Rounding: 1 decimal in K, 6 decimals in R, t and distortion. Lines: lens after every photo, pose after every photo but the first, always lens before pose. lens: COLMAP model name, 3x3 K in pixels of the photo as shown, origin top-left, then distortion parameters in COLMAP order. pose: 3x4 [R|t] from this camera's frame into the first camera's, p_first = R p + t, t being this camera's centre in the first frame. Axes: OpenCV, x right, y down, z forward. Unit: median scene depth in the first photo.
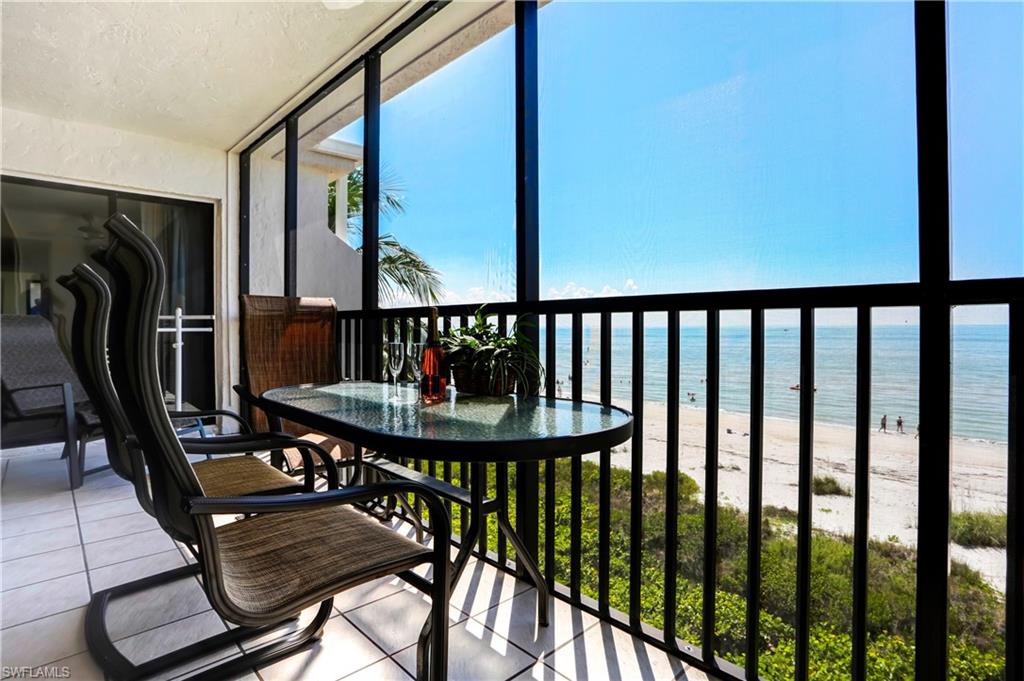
lens RADIAL K [[497.5, 0, 505.6], [0, 497.5, 329.7], [0, 0, 1]] dist [-0.064005, 0.018645]
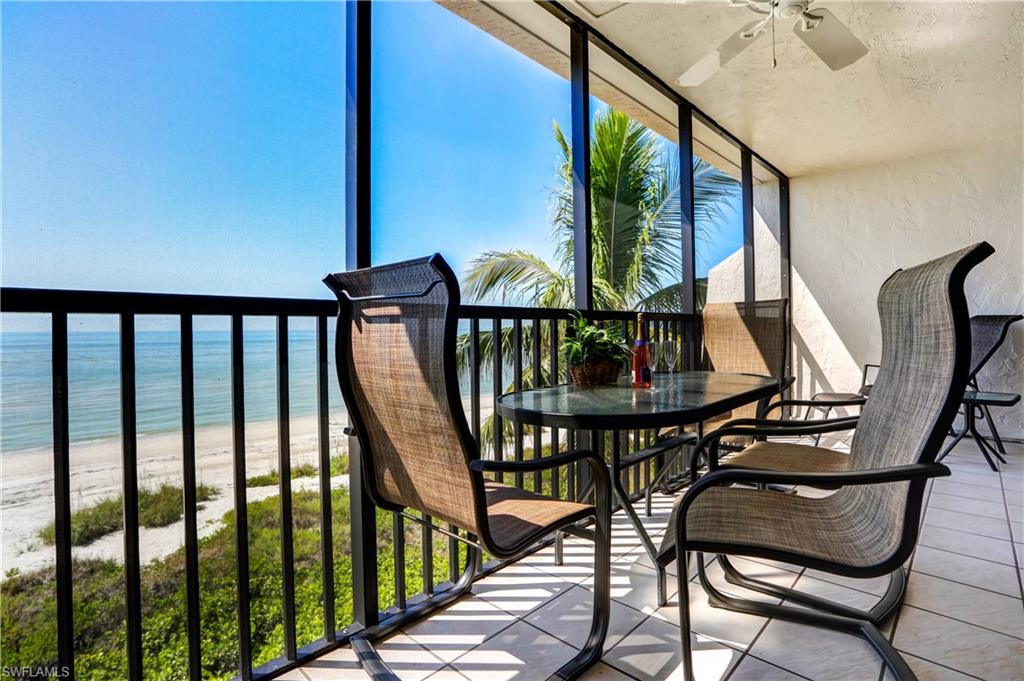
lens RADIAL K [[497.5, 0, 505.6], [0, 497.5, 329.7], [0, 0, 1]] dist [-0.064005, 0.018645]
pose [[-0.056720, -0.001585, 0.998389, -0.484393], [0.018218, 0.999831, 0.002623, -0.004785], [-0.998224, 0.018338, -0.056681, 0.493061]]
